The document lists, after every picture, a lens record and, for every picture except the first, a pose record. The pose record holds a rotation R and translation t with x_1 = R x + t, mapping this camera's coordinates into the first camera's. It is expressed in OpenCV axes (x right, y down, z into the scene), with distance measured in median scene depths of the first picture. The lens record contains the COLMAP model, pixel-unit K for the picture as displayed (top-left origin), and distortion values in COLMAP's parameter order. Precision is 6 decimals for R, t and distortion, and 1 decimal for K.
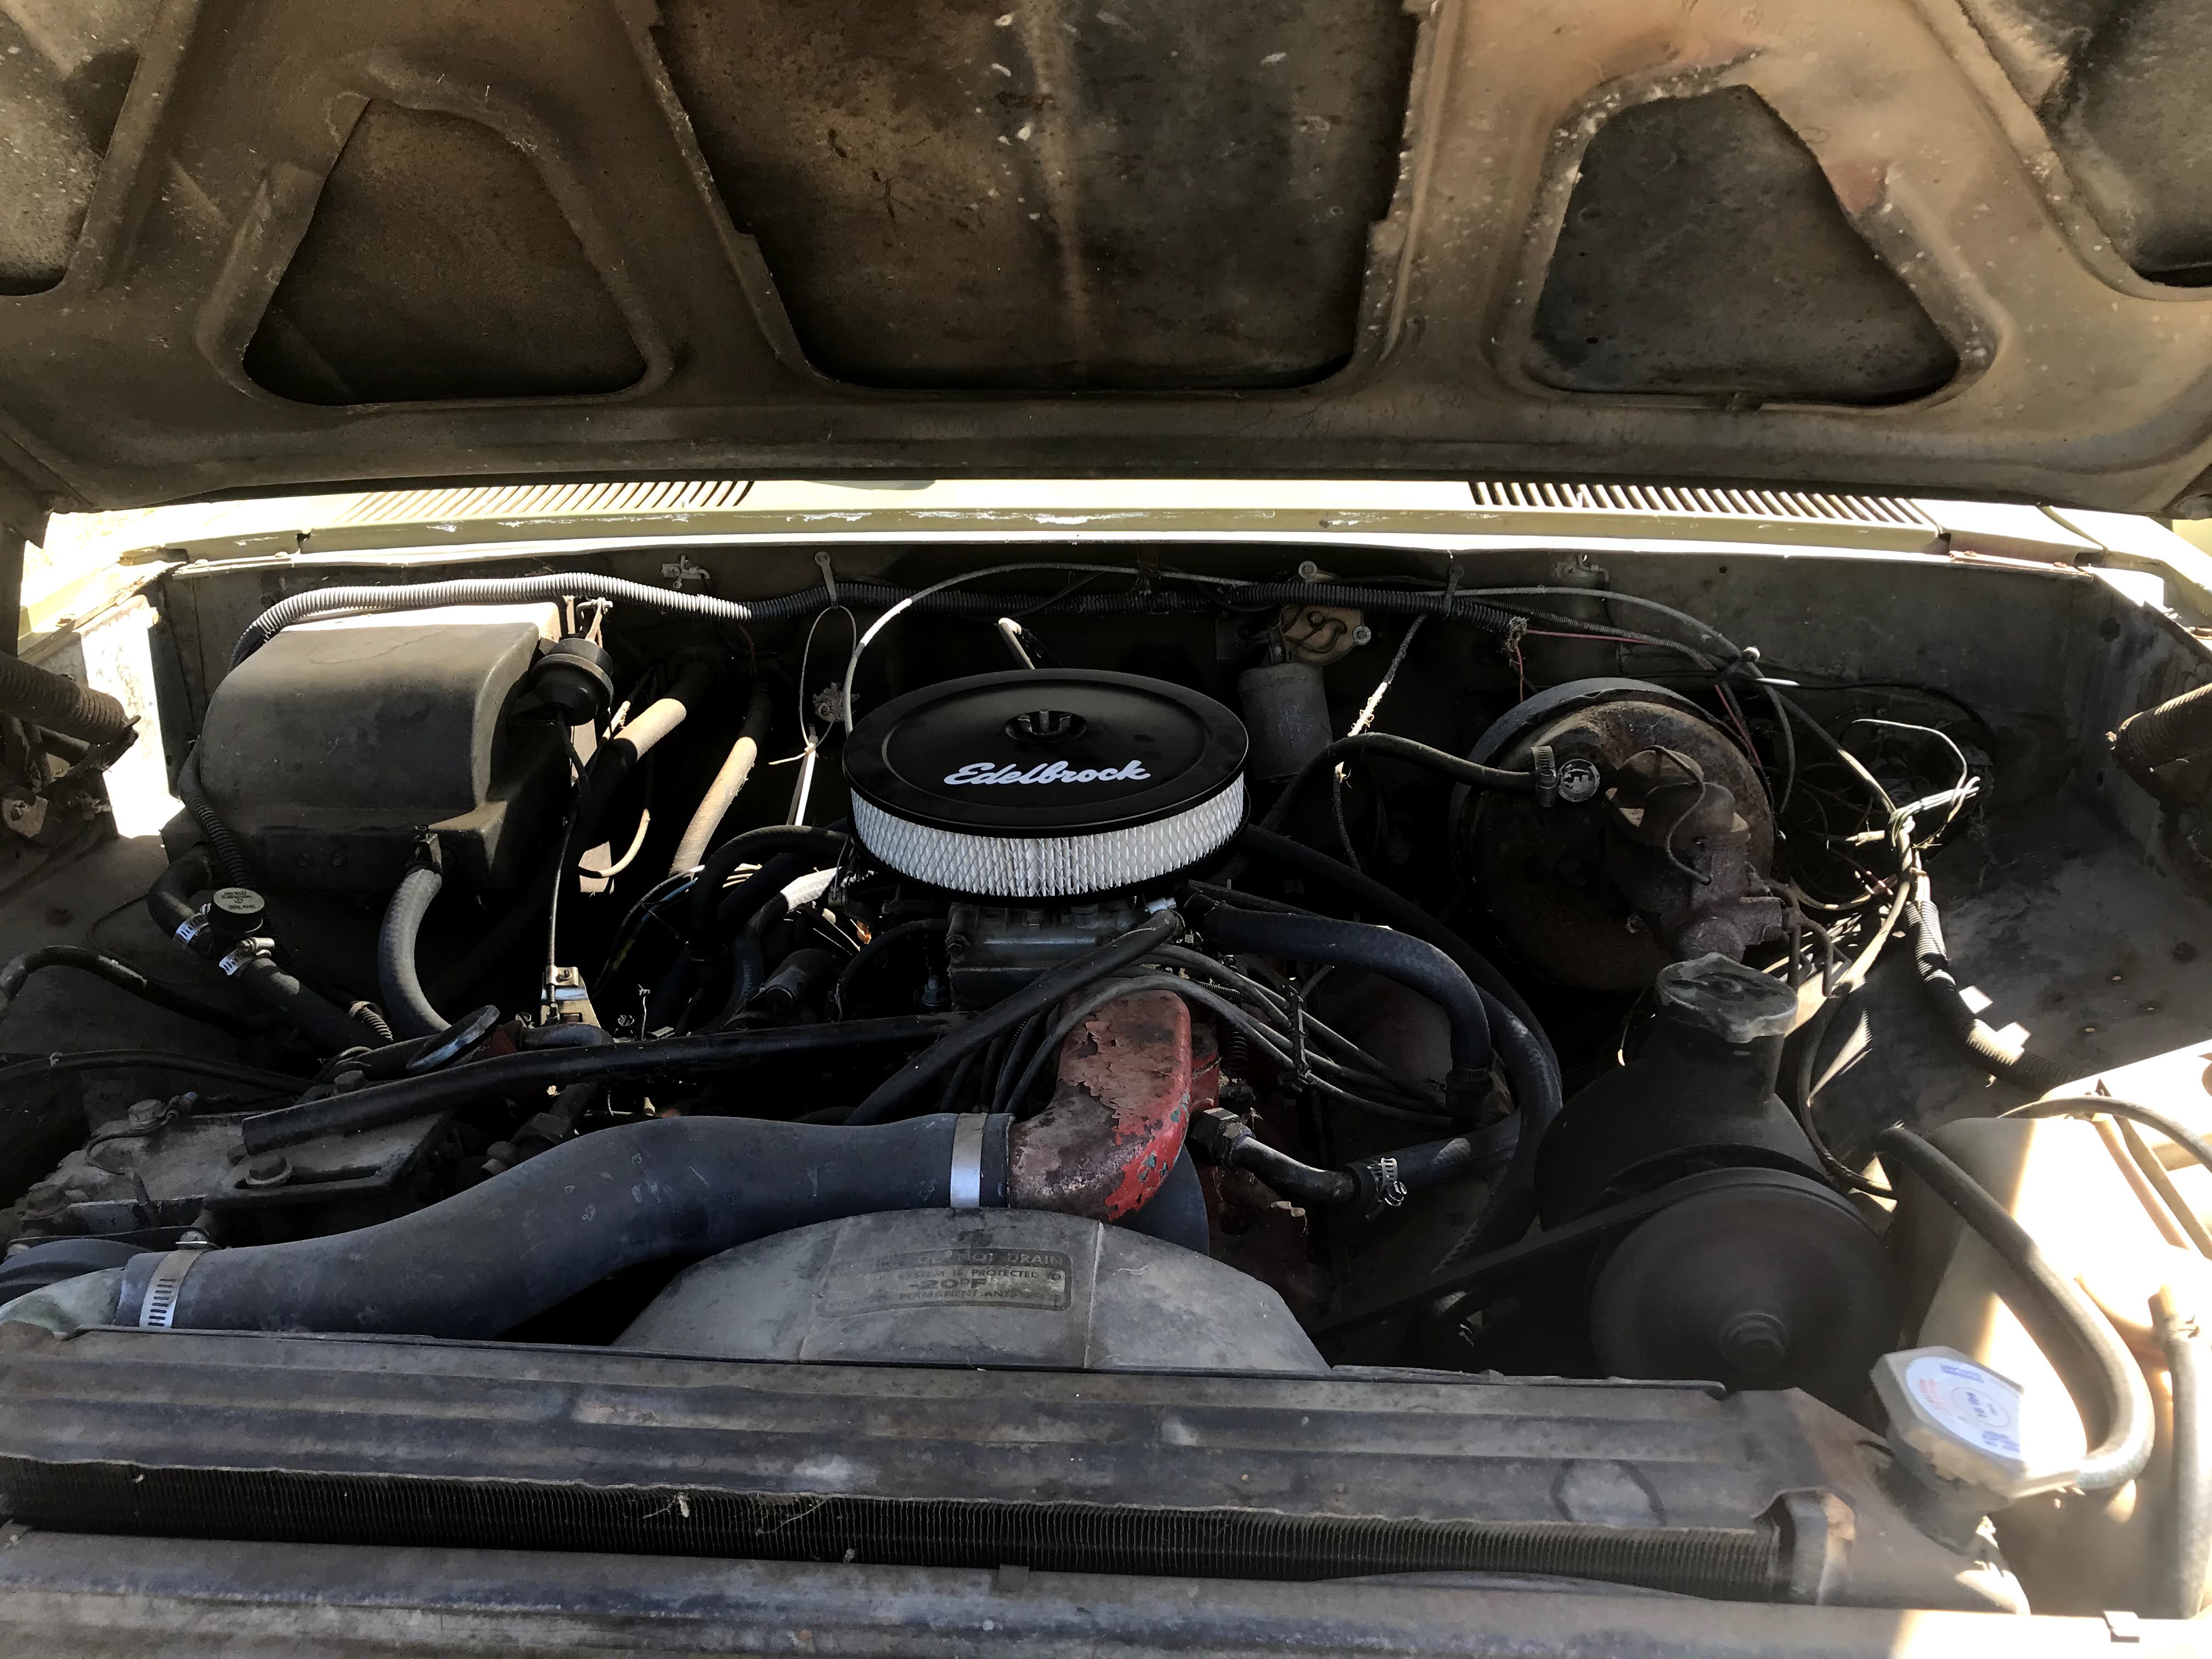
lens RADIAL K [[1813.1, 0, 1134.6], [0, 1813.1, 829.4], [0, 0, 1]] dist [0.030560, -0.011709]
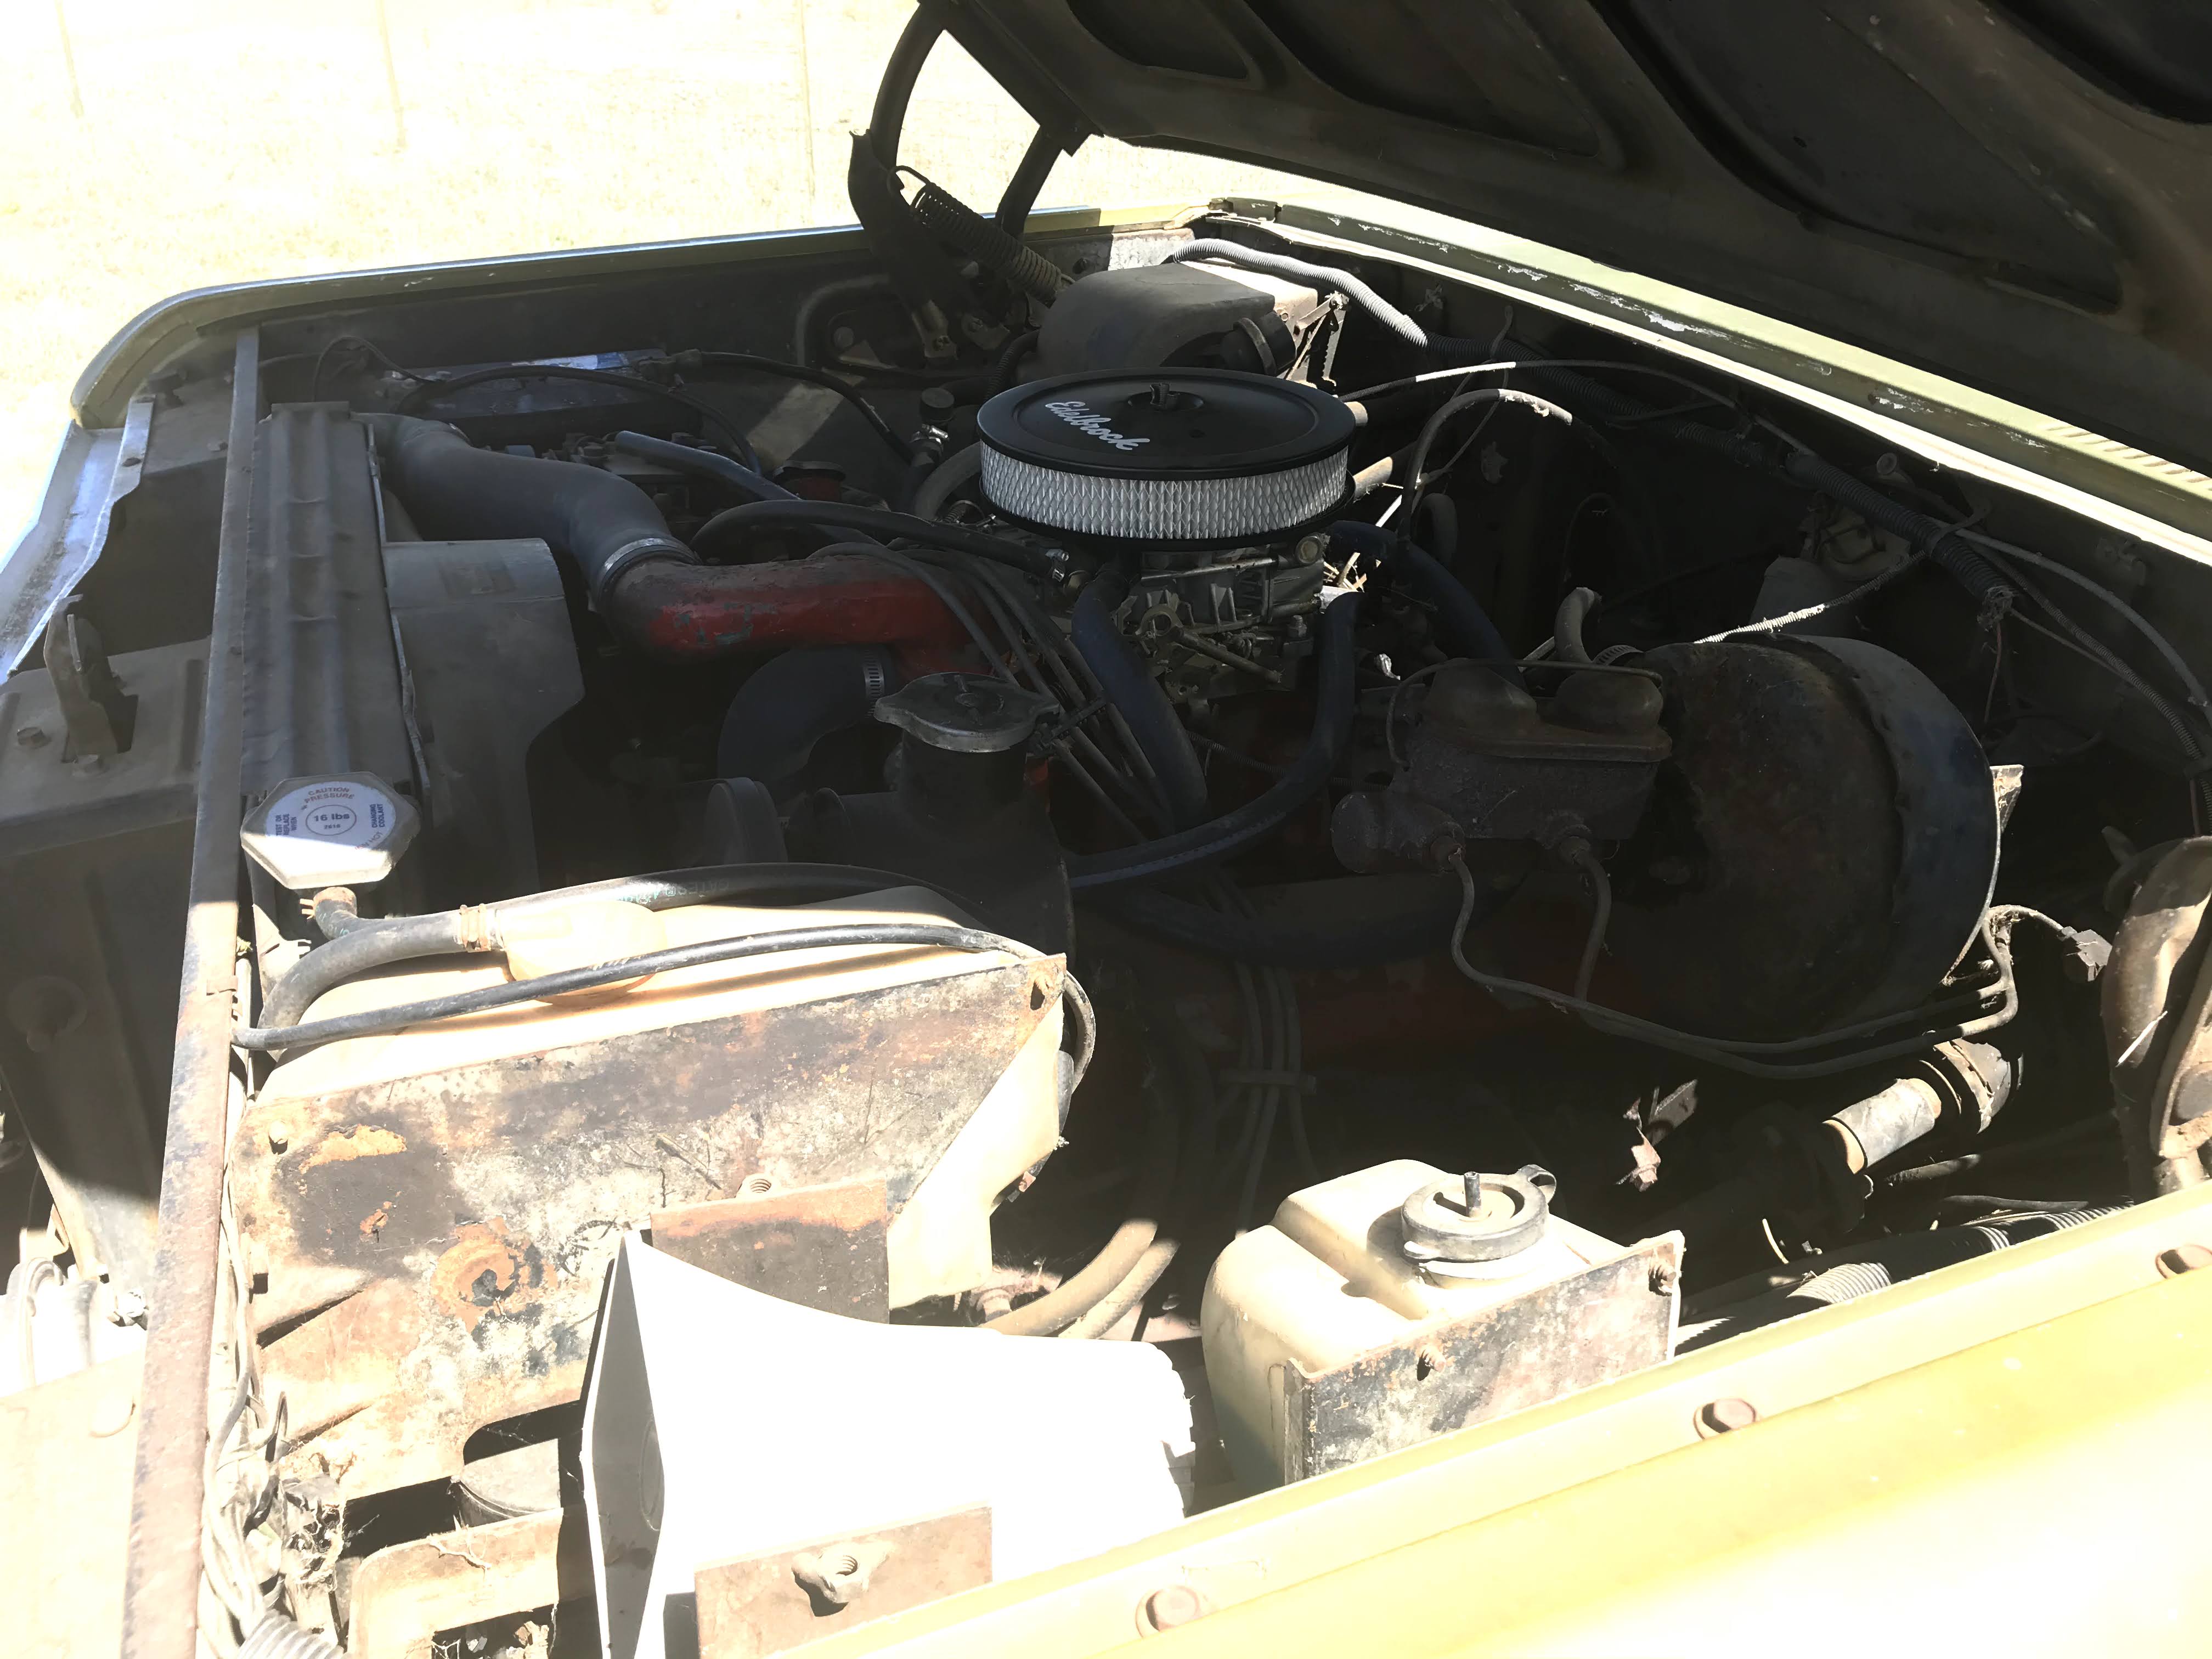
lens RADIAL K [[1813.1, 0, 1134.6], [0, 1813.1, 829.4], [0, 0, 1]] dist [0.030560, -0.011709]
pose [[0.436052, 0.439762, -0.785155, 0.666748], [-0.405779, 0.874823, 0.264626, -0.084057], [0.803244, 0.203209, 0.559915, 0.339318]]
